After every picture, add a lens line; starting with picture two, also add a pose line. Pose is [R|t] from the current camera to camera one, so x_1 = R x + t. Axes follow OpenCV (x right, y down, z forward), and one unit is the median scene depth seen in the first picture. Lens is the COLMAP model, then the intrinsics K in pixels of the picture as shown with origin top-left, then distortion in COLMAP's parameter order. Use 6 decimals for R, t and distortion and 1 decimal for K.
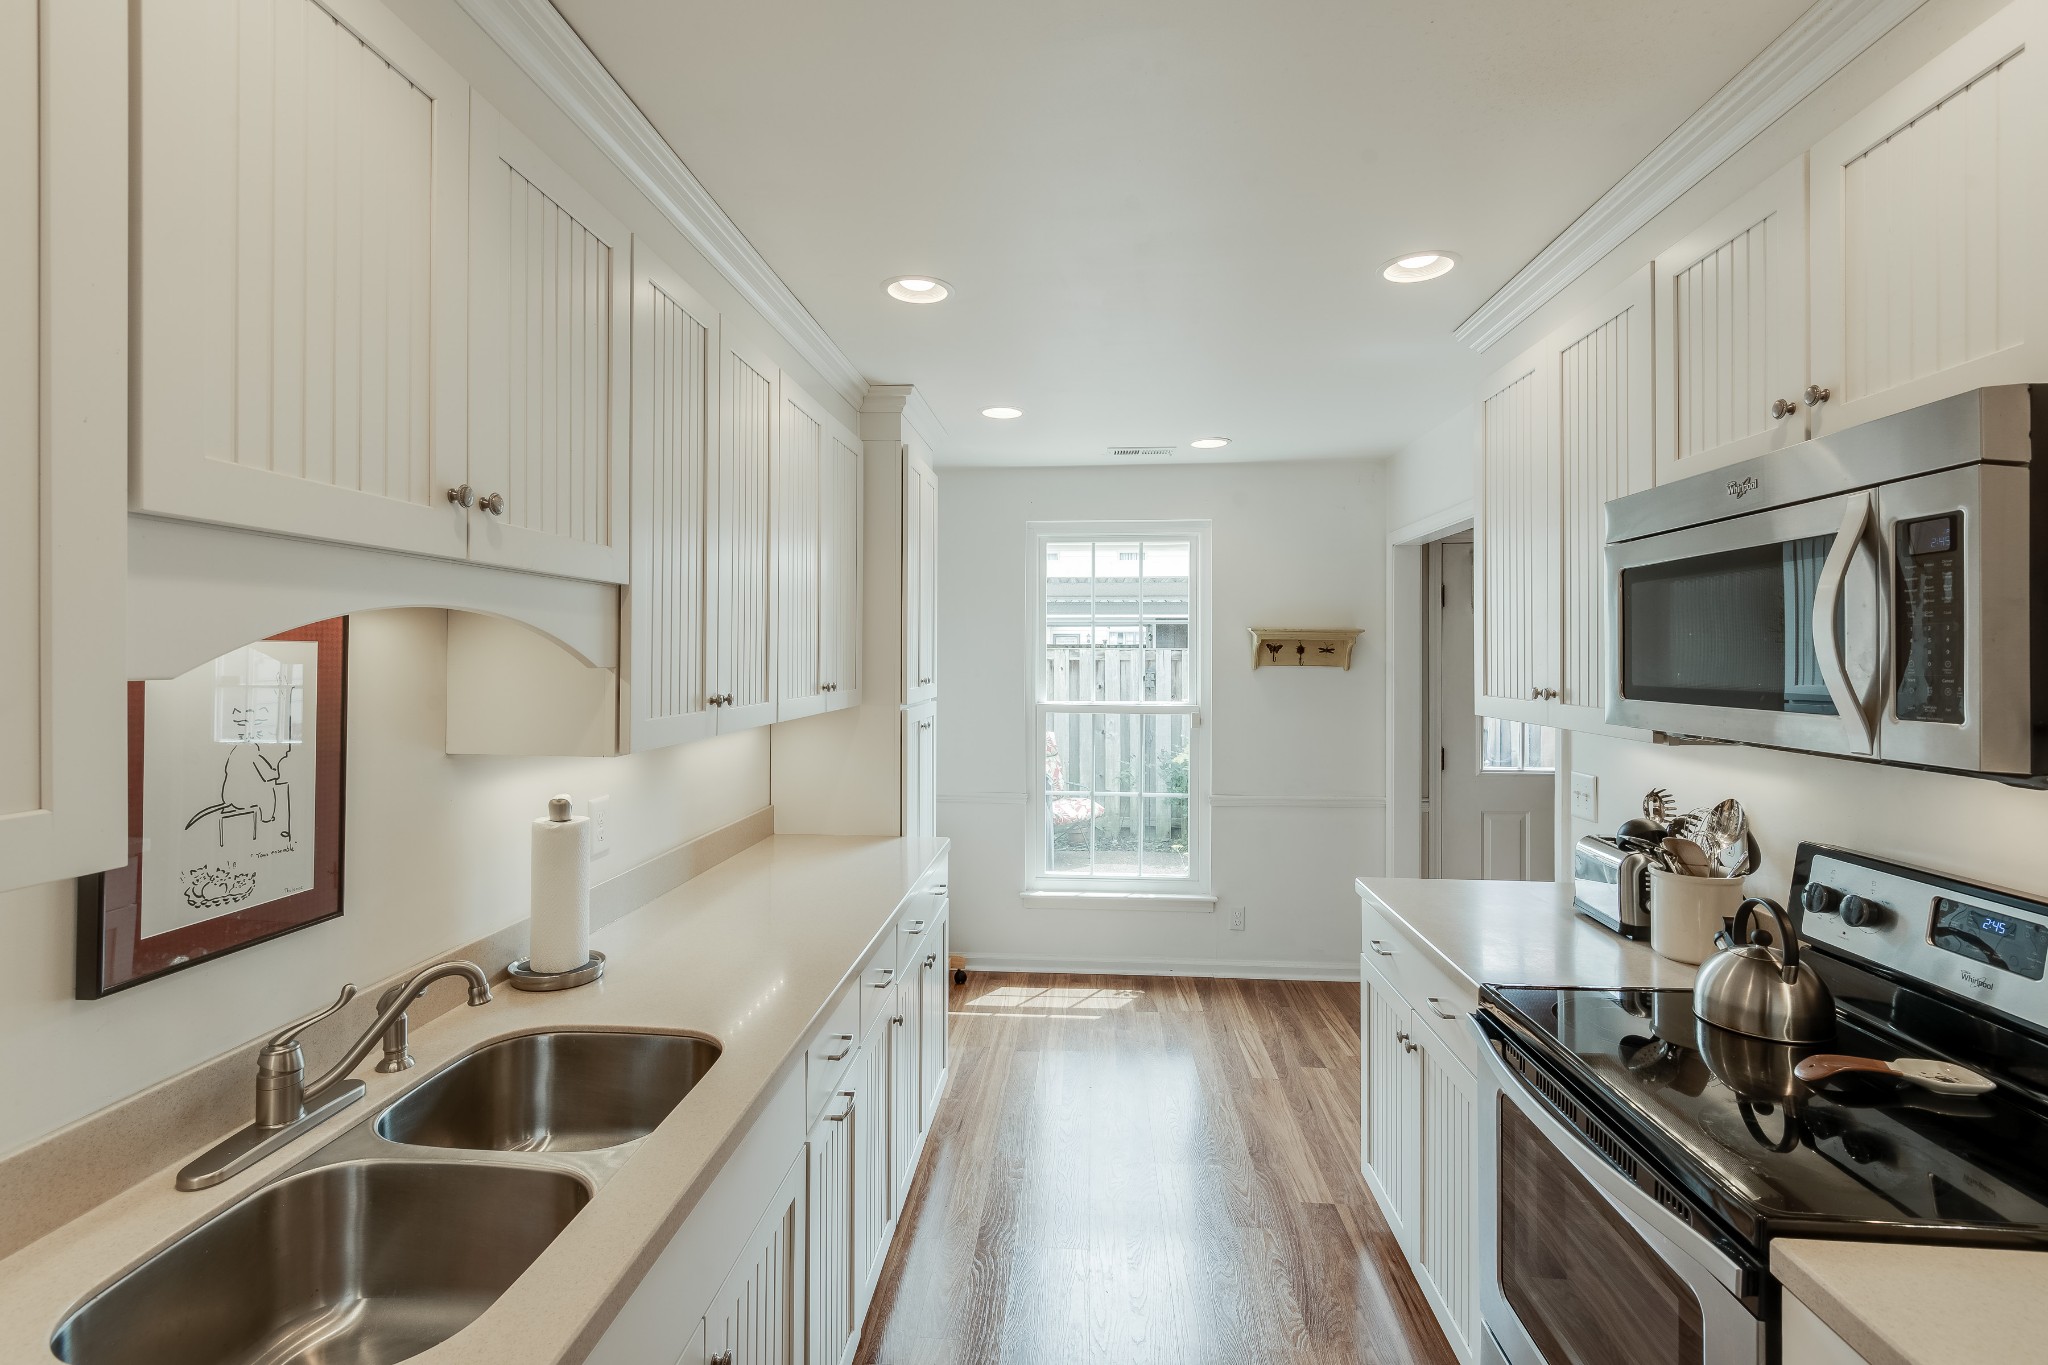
lens RADIAL K [[957.0, 0, 1025.4], [0, 957.0, 663.4], [0, 0, 1]] dist [-0.002218, -0.001154]
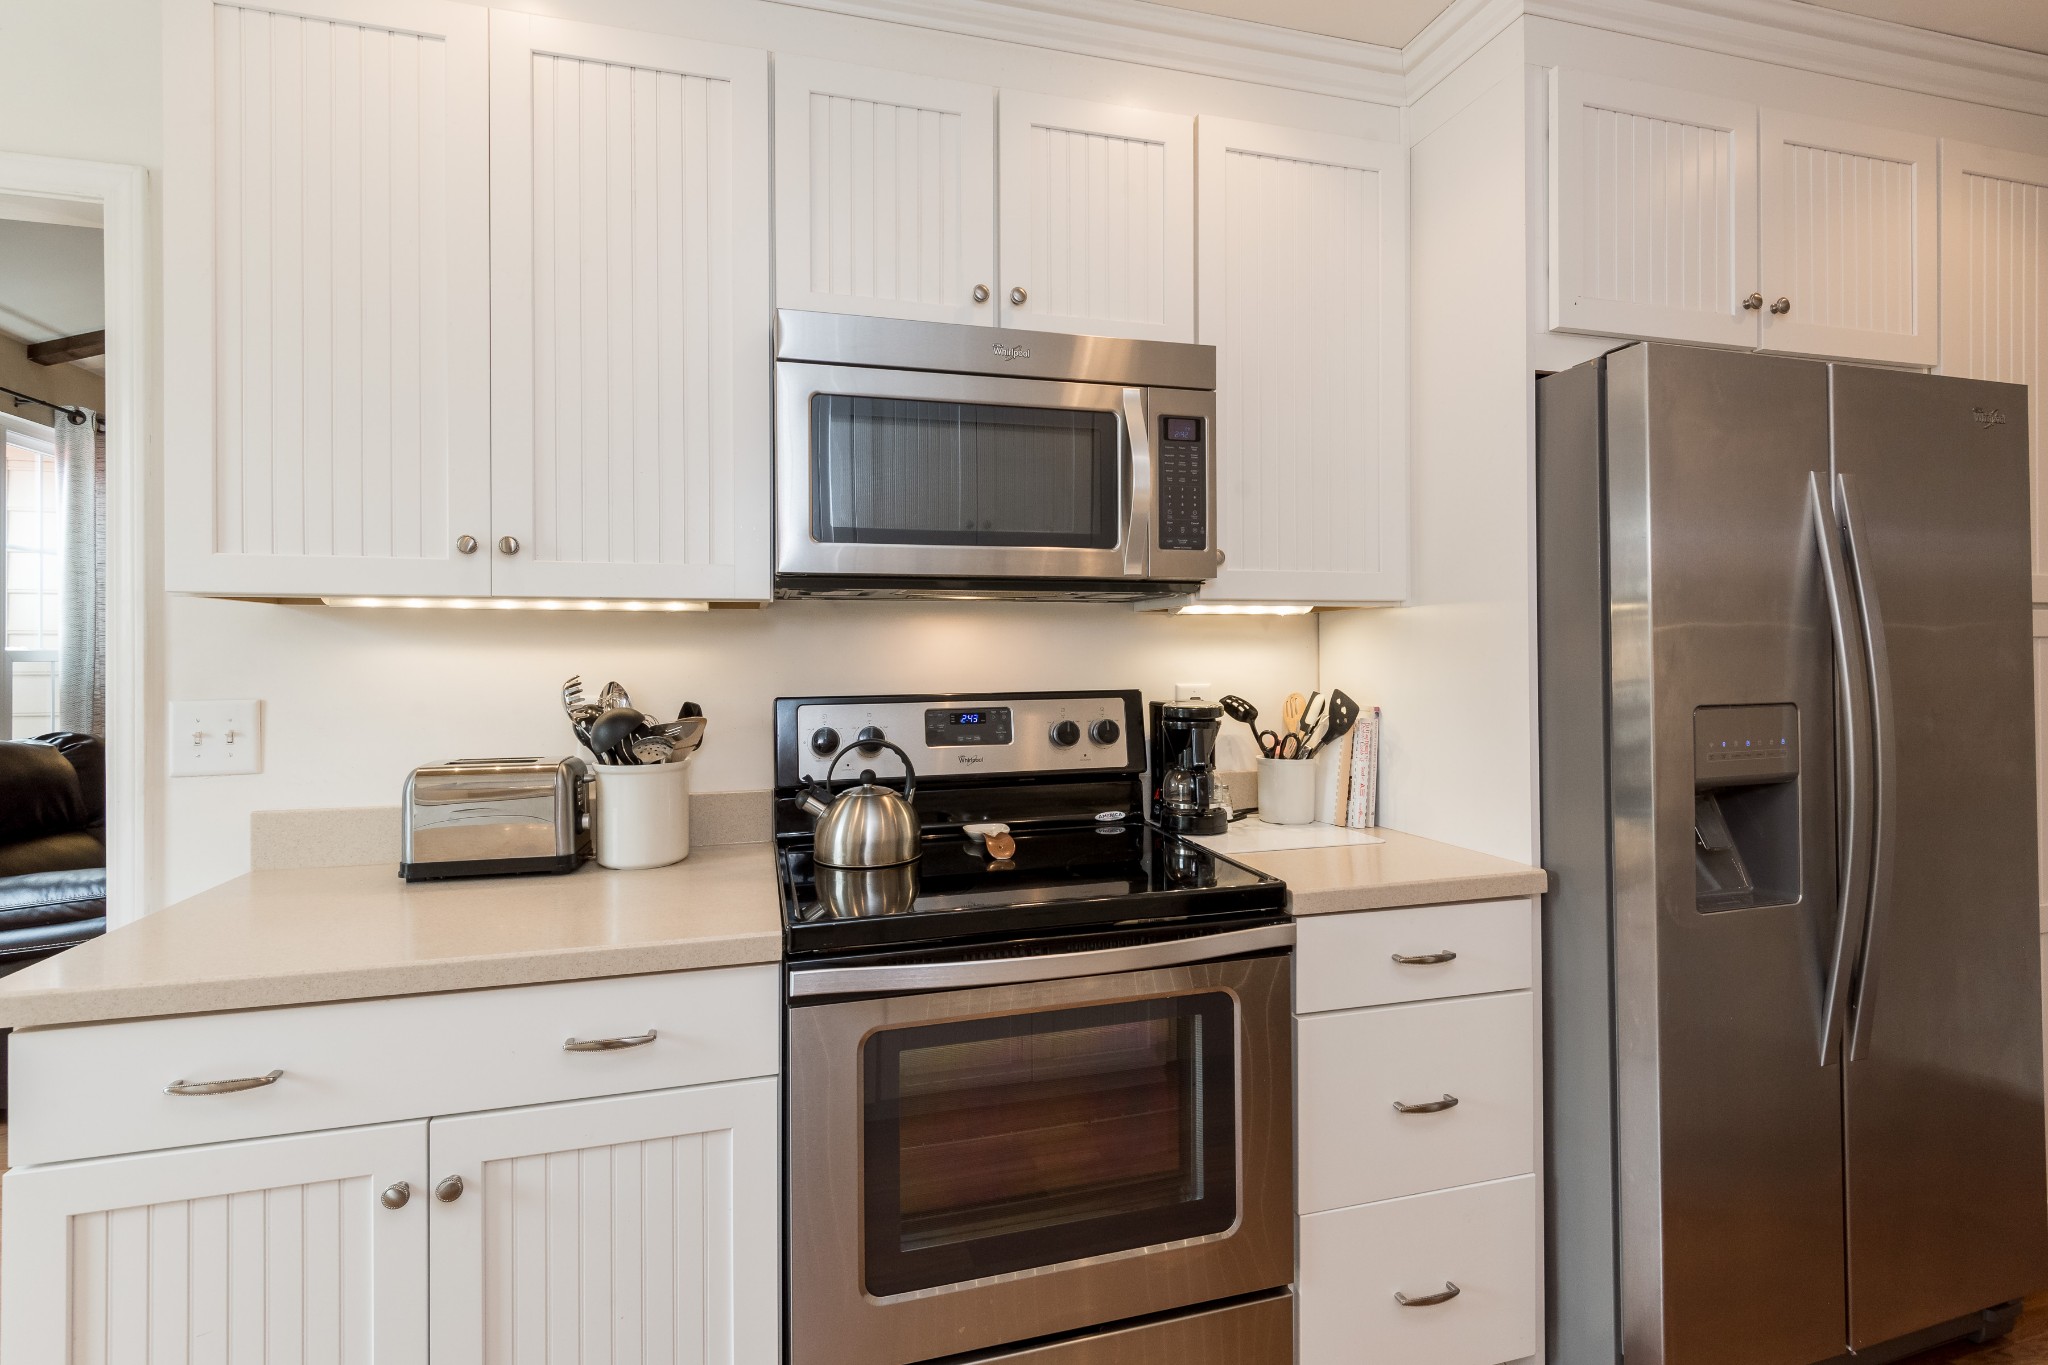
lens RADIAL K [[957.0, 0, 1009.1], [0, 957.0, 649.1], [0, 0, 1]] dist [-0.002218, -0.001154]
pose [[-0.323184, 0.001610, 0.946335, -0.269236], [0.012664, 0.999916, 0.002624, 0.135473], [-0.946252, 0.012833, -0.323177, 1.117464]]
